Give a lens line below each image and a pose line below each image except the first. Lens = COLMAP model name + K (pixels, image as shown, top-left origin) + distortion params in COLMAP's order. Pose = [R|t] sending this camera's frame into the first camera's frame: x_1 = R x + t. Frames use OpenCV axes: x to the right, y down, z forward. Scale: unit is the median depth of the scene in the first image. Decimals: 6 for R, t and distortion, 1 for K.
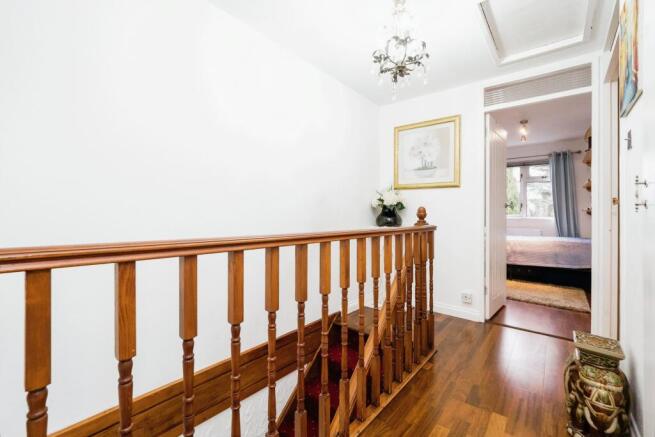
lens RADIAL K [[282.0, 0, 325.8], [0, 282.0, 217.3], [0, 0, 1]] dist [-0.008666, 0.000281]
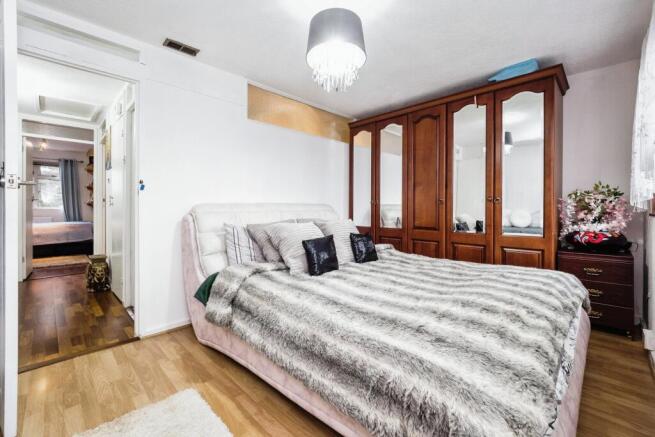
lens RADIAL K [[282.0, 0, 338.6], [0, 282.0, 203.1], [0, 0, 1]] dist [-0.008666, 0.000281]
pose [[0.073506, 0.003898, 0.997287, -0.454532], [0.002350, 0.999989, -0.004082, -0.012300], [-0.997292, 0.002644, 0.073496, -0.442551]]
